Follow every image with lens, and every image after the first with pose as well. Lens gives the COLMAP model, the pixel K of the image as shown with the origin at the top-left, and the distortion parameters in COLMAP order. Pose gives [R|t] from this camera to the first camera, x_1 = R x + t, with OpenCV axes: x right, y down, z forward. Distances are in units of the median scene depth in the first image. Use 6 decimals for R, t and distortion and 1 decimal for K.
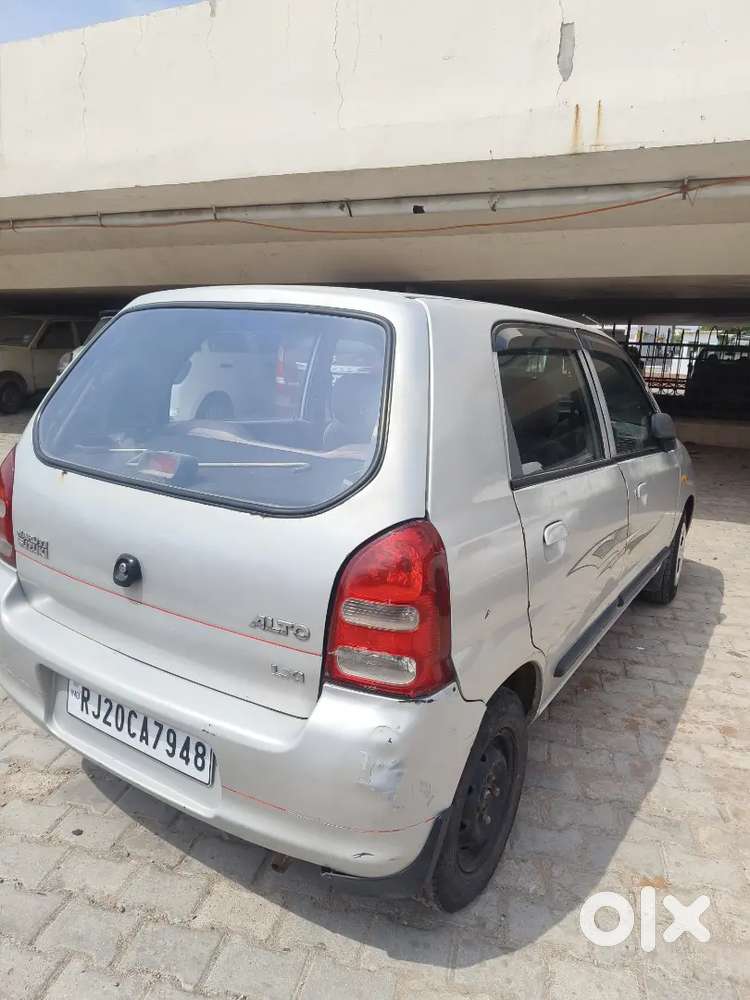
lens RADIAL K [[687.5, 0, 384.8], [0, 687.5, 496.1], [0, 0, 1]] dist [0.037117, -0.041161]
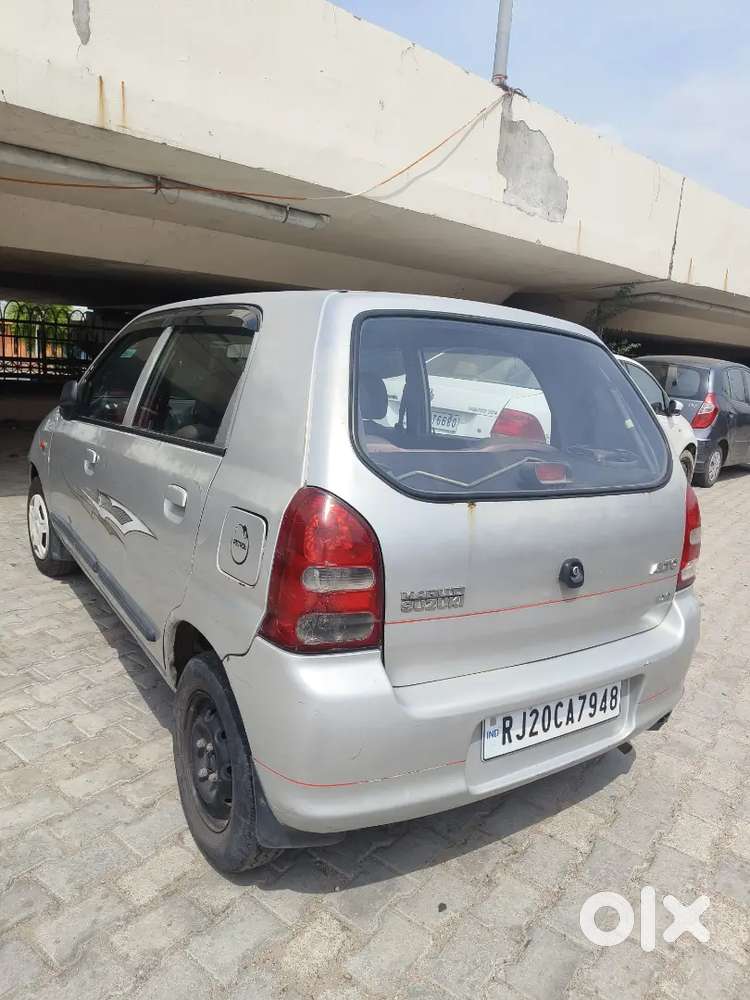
lens RADIAL K [[711.4, 0, 372.0], [0, 711.4, 494.7], [0, 0, 1]] dist [0.004400, -0.003938]
pose [[0.408133, -0.179993, 0.895003, -1.148794], [0.146923, 0.980542, 0.130197, -0.158965], [-0.901022, 0.078359, 0.426636, 0.617906]]
